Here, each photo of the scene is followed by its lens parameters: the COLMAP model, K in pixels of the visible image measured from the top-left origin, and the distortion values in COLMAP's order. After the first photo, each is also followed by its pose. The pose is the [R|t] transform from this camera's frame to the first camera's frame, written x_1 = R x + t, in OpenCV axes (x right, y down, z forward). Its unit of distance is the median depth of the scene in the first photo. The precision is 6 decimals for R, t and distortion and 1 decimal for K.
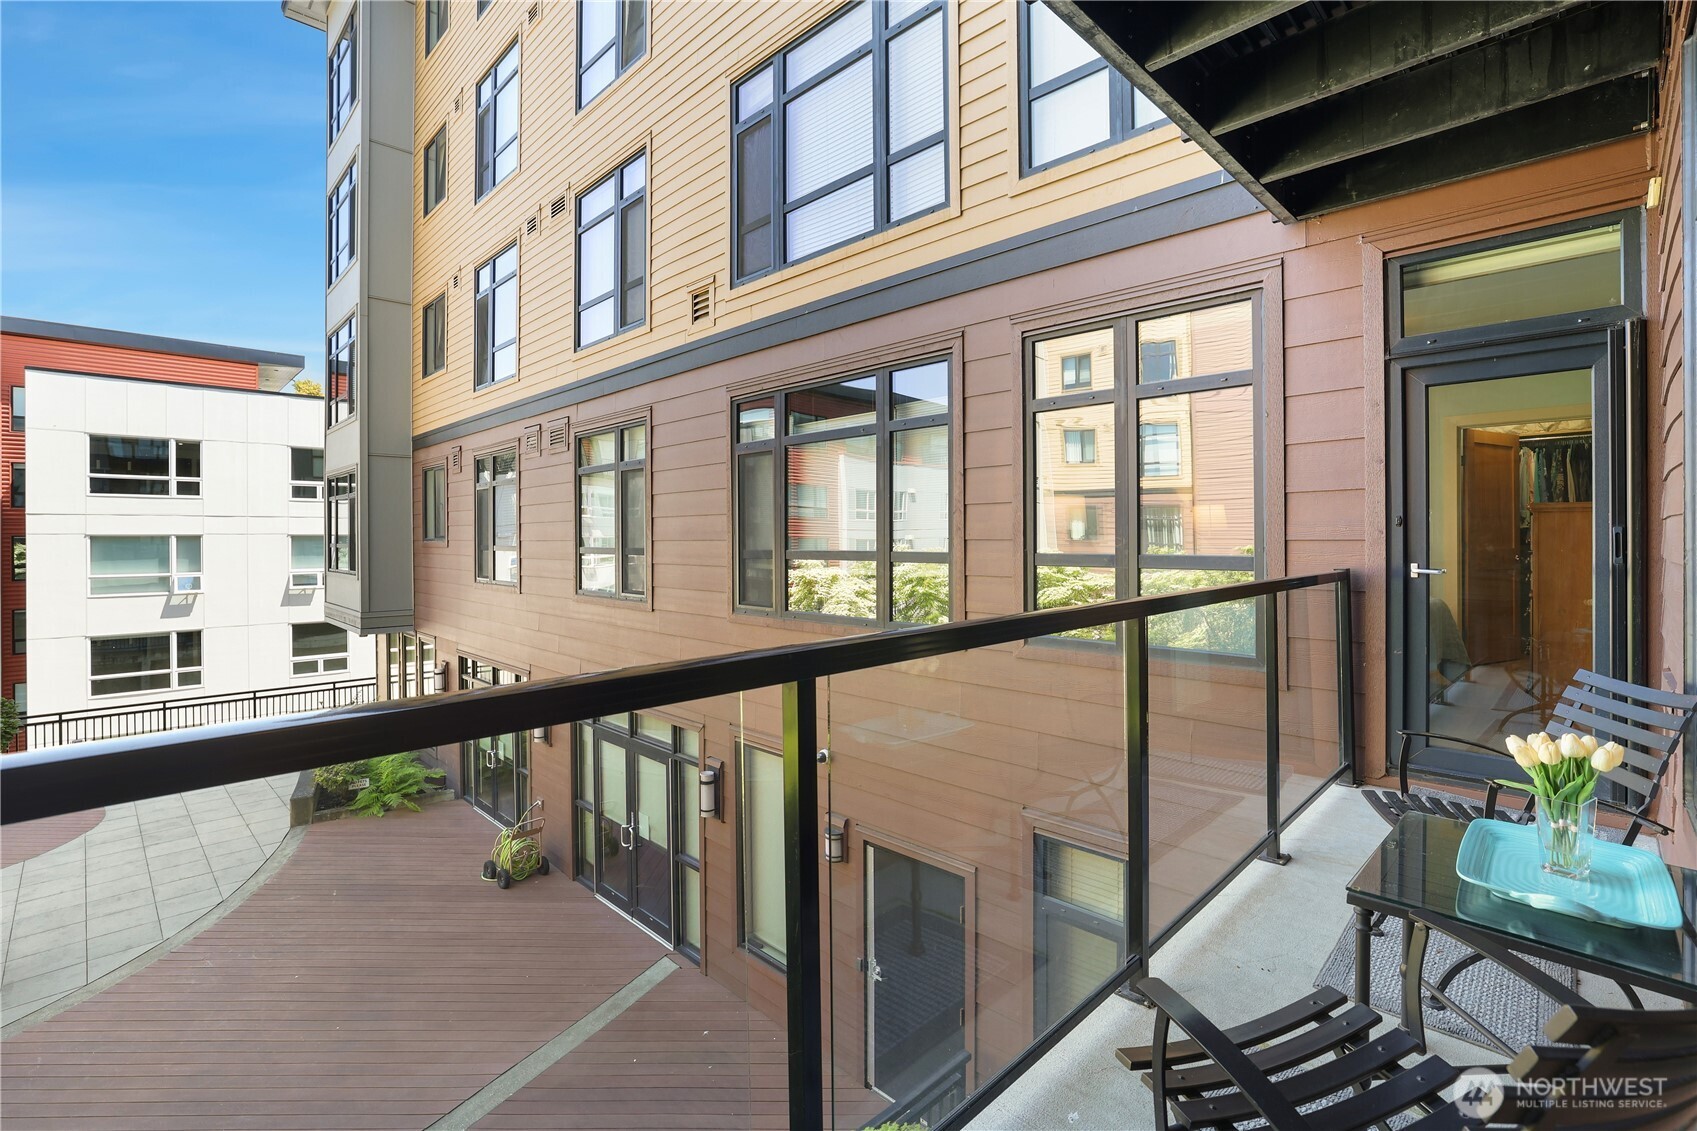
lens RADIAL K [[766.2, 0, 853.1], [0, 766.2, 535.7], [0, 0, 1]] dist [-0.027979, 0.004539]
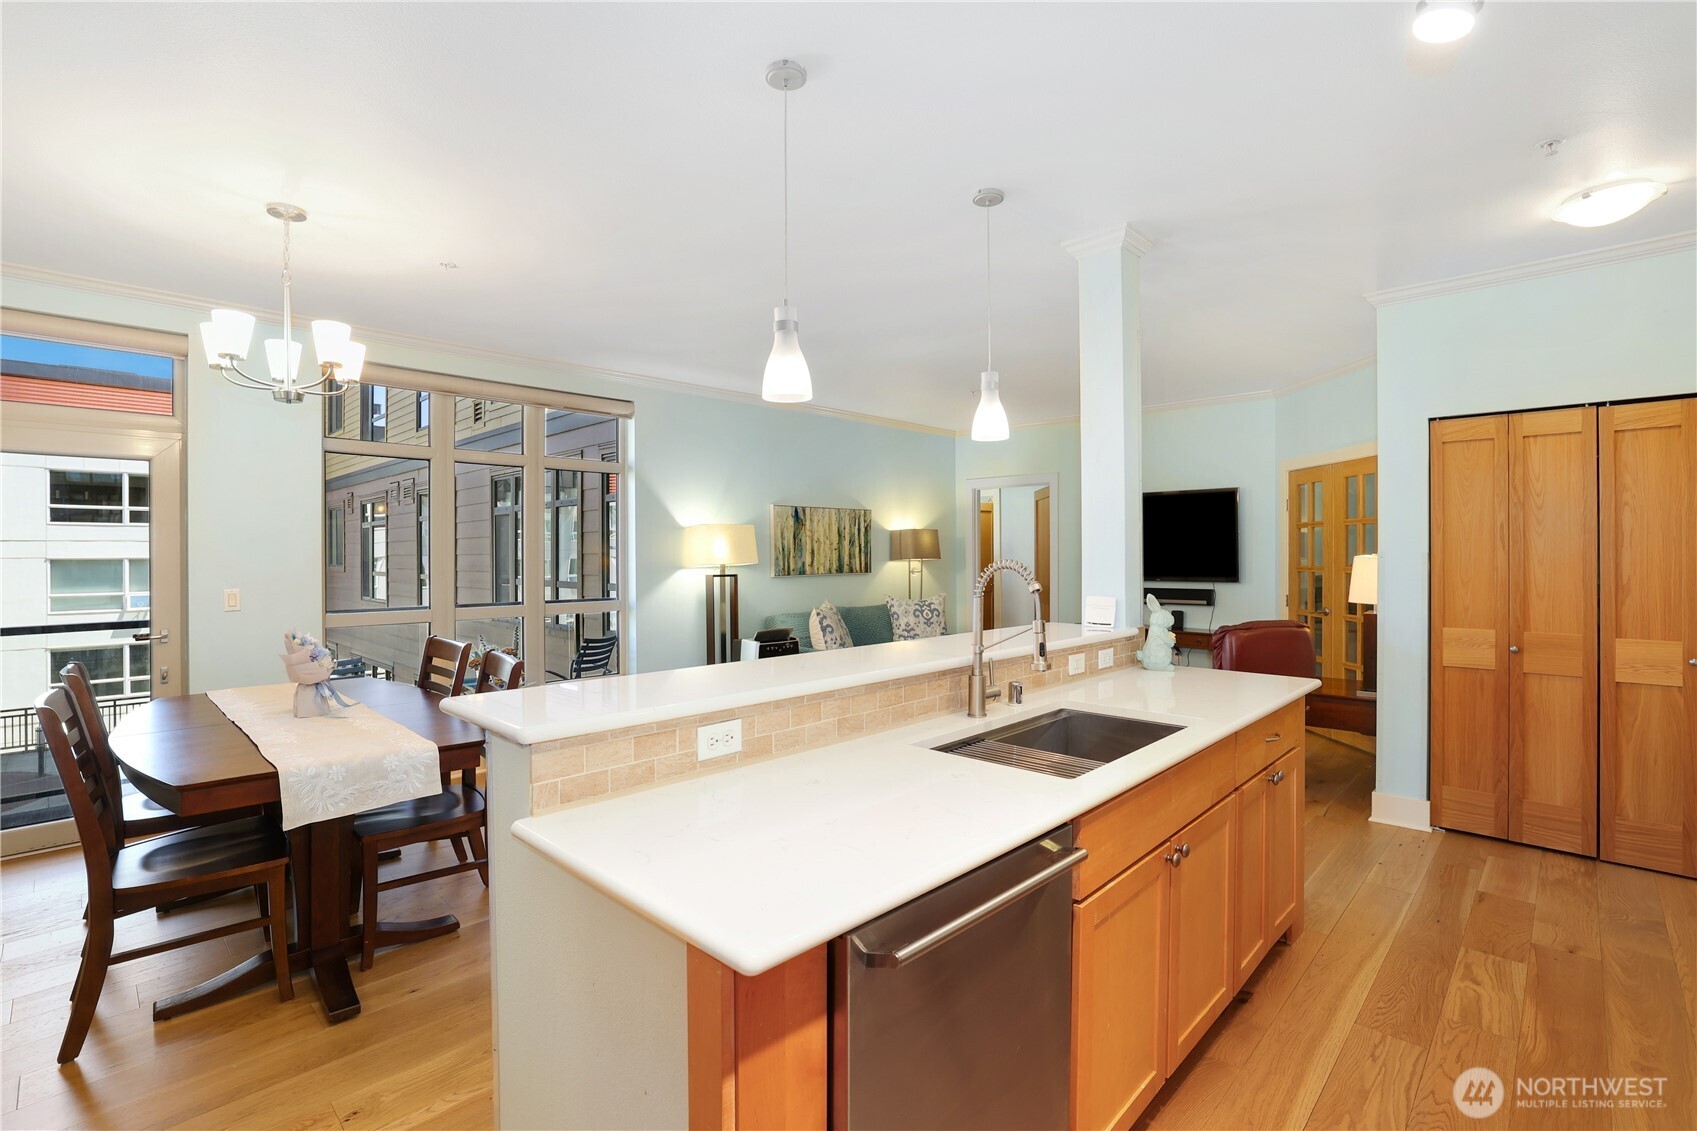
lens RADIAL K [[766.2, 0, 855.0], [0, 766.2, 550.9], [0, 0, 1]] dist [-0.027979, 0.004539]
pose [[0.999559, -0.000034, 0.029697, 0.159889], [0.000128, 0.999995, -0.003170, -0.009279], [-0.029696, 0.003173, 0.999554, -0.161426]]
